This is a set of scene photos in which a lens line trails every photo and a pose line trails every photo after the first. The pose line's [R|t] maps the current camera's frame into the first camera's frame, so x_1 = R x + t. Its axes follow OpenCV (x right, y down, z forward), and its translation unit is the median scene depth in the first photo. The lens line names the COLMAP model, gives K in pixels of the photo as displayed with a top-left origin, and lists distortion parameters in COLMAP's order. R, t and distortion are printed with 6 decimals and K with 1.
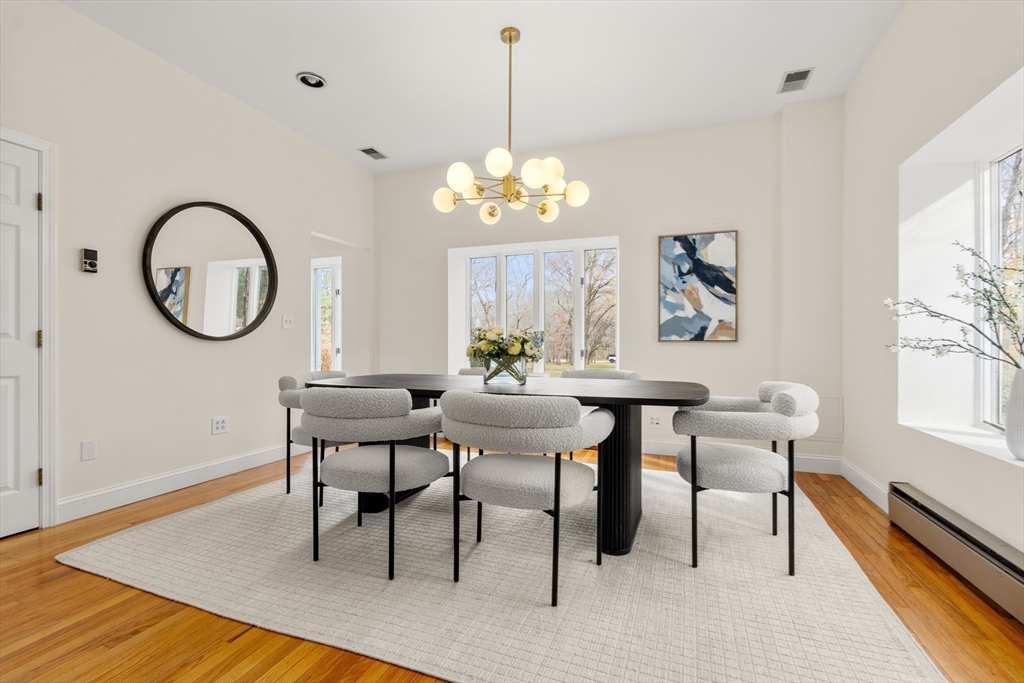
lens RADIAL K [[455.9, 0, 510.9], [0, 455.9, 342.0], [0, 0, 1]] dist [-0.001947, -0.000519]
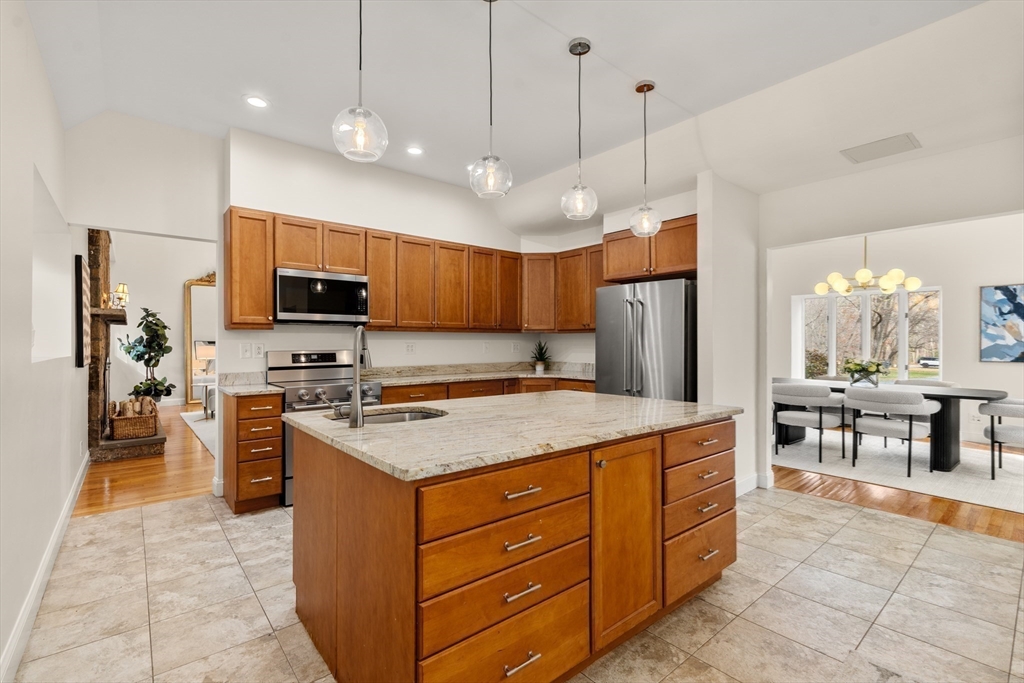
lens RADIAL K [[455.9, 0, 509.9], [0, 455.9, 340.7], [0, 0, 1]] dist [-0.001947, -0.000519]
pose [[0.867037, -0.000495, -0.498243, -0.239980], [0.001142, 0.999999, 0.000993, -0.070376], [0.498242, -0.001430, 0.867037, -0.961514]]
